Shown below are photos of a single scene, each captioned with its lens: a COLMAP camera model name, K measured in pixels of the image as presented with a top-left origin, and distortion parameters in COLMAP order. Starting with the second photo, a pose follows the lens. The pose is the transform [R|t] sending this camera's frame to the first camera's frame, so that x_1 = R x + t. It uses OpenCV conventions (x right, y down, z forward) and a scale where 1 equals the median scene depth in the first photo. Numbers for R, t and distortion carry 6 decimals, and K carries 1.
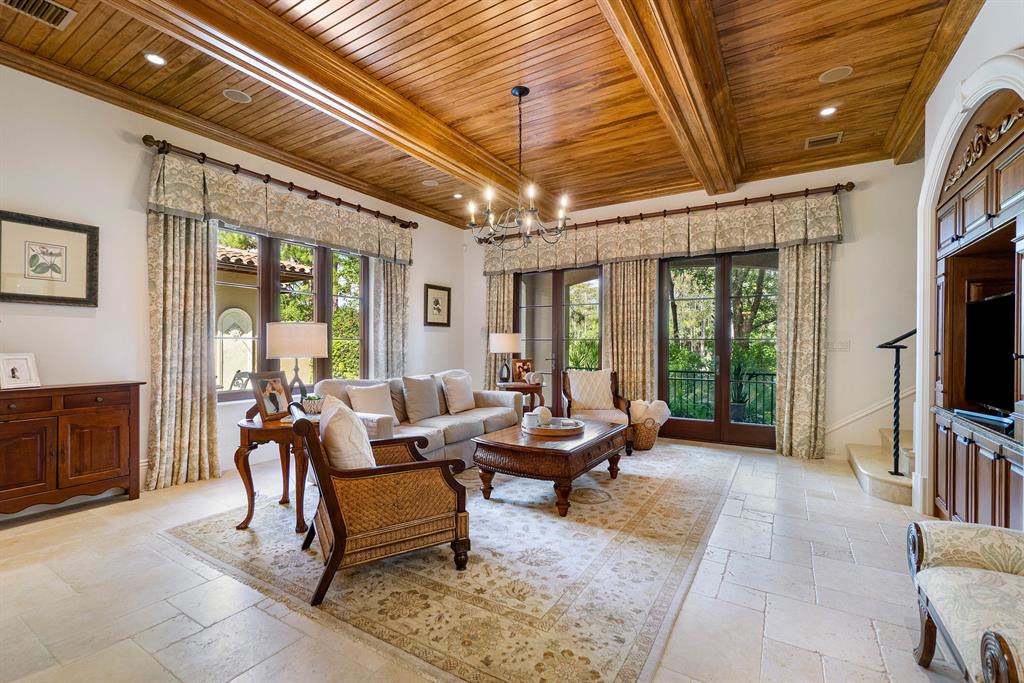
lens RADIAL K [[449.3, 0, 505.5], [0, 449.3, 341.6], [0, 0, 1]] dist [0.001434, 0.000209]
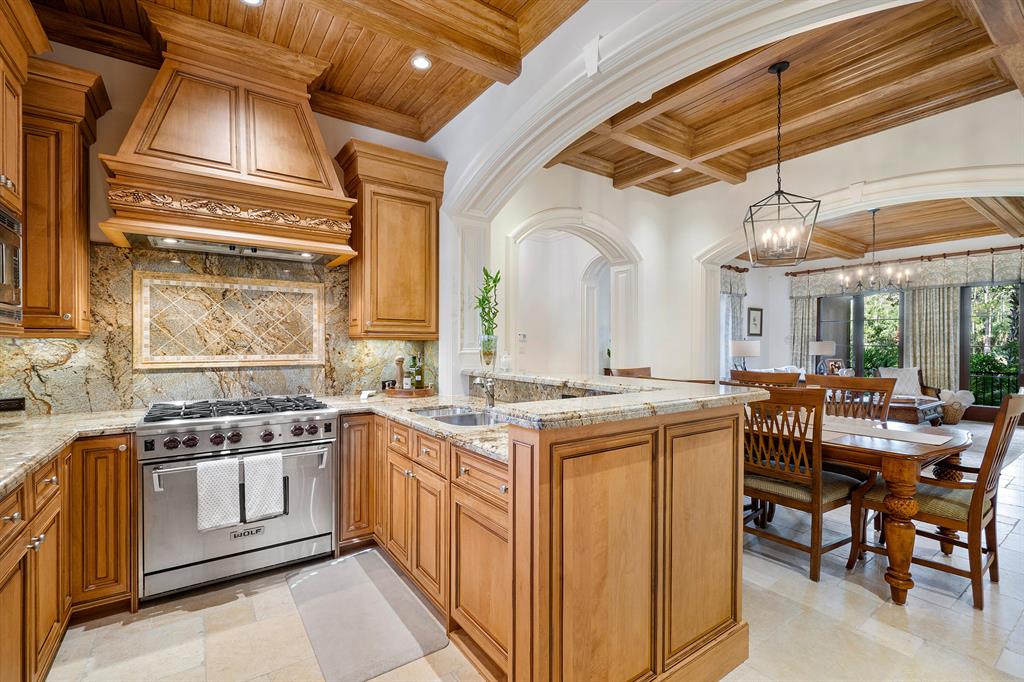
lens RADIAL K [[449.3, 0, 505.5], [0, 449.3, 341.1], [0, 0, 1]] dist [0.001434, 0.000209]
pose [[0.918027, -0.002263, -0.396512, -0.381775], [0.001477, 0.999996, -0.002287, -0.019075], [0.396516, 0.001513, 0.918027, -0.784646]]
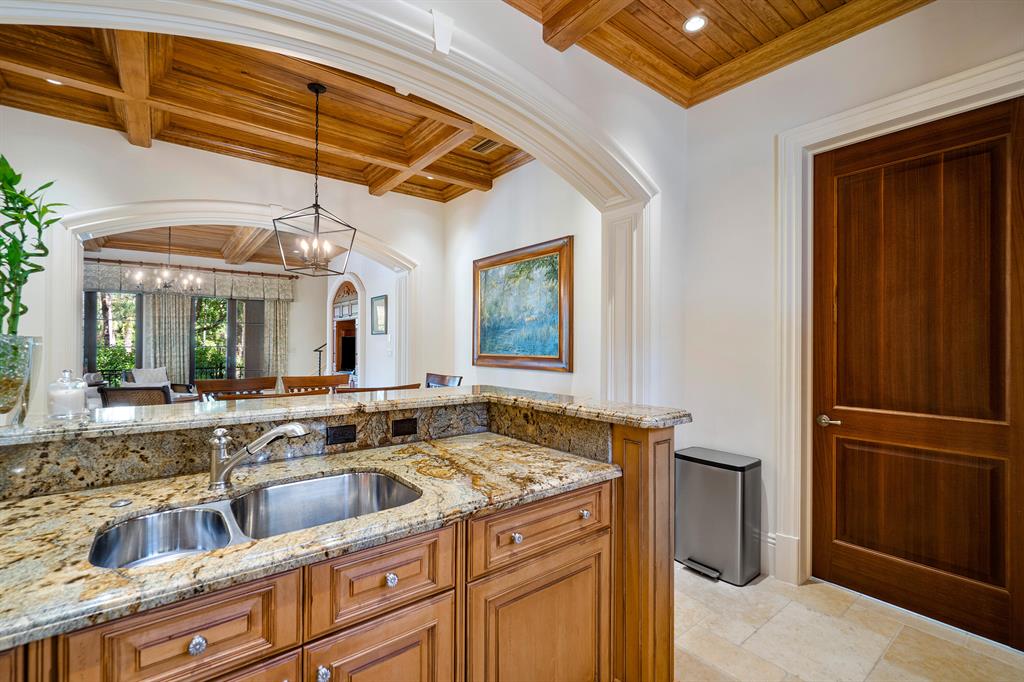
lens RADIAL K [[449.3, 0, 505.5], [0, 449.3, 341.1], [0, 0, 1]] dist [0.001434, 0.000209]
pose [[0.341408, 0.005547, 0.939899, -0.767650], [-0.003874, 0.999982, -0.004495, -0.023023], [-0.939907, -0.002106, 0.341424, -0.573055]]
